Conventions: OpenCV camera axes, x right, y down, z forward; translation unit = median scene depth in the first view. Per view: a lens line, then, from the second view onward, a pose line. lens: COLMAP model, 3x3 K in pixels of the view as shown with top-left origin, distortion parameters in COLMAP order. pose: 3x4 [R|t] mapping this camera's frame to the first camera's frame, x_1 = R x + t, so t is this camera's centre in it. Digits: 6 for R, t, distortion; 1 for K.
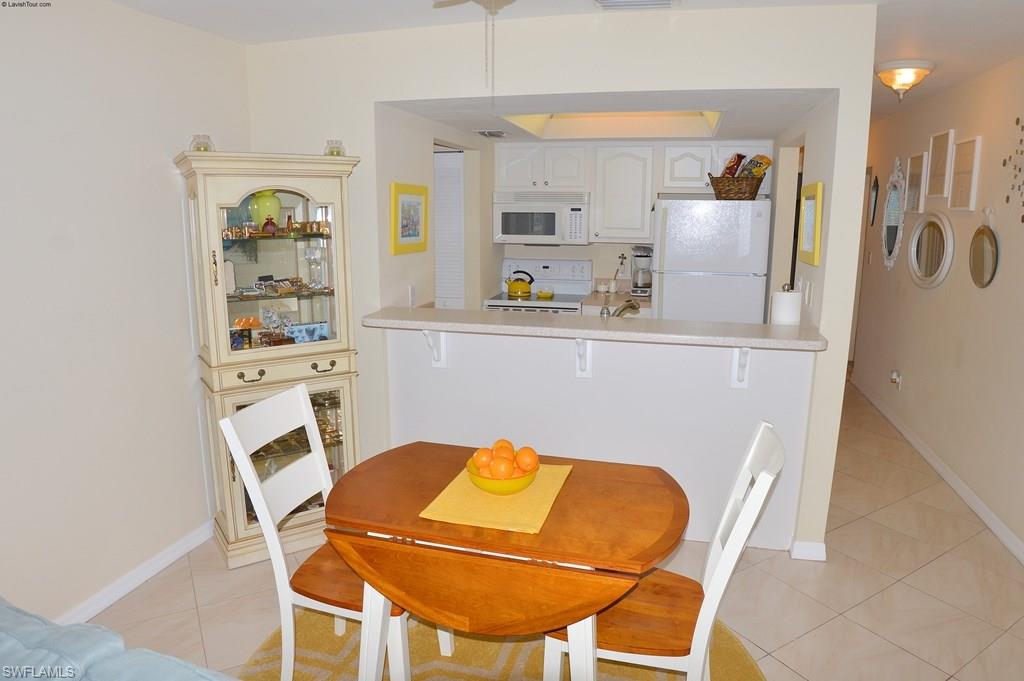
lens RADIAL K [[651.8, 0, 514.6], [0, 651.8, 338.2], [0, 0, 1]] dist [-0.106854, 0.017734]
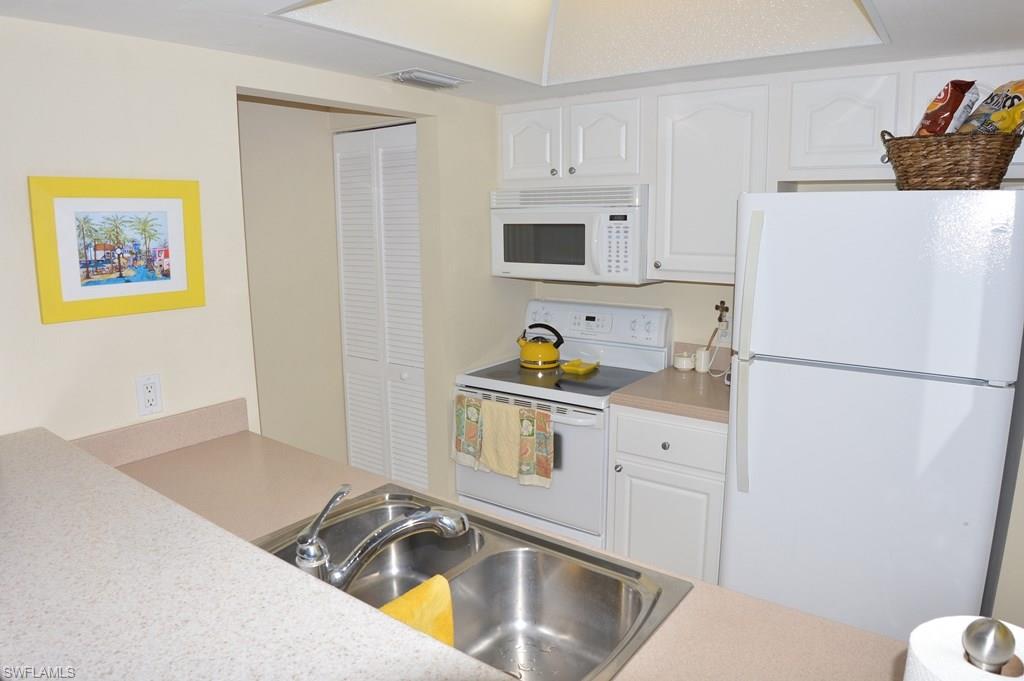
lens RADIAL K [[651.8, 0, 513.7], [0, 651.8, 338.6], [0, 0, 1]] dist [-0.106854, 0.017734]
pose [[0.929312, 0.052615, -0.365528, 0.229108], [-0.057612, 0.998335, -0.002768, -0.100420], [0.364773, 0.023631, 0.930796, 0.514374]]
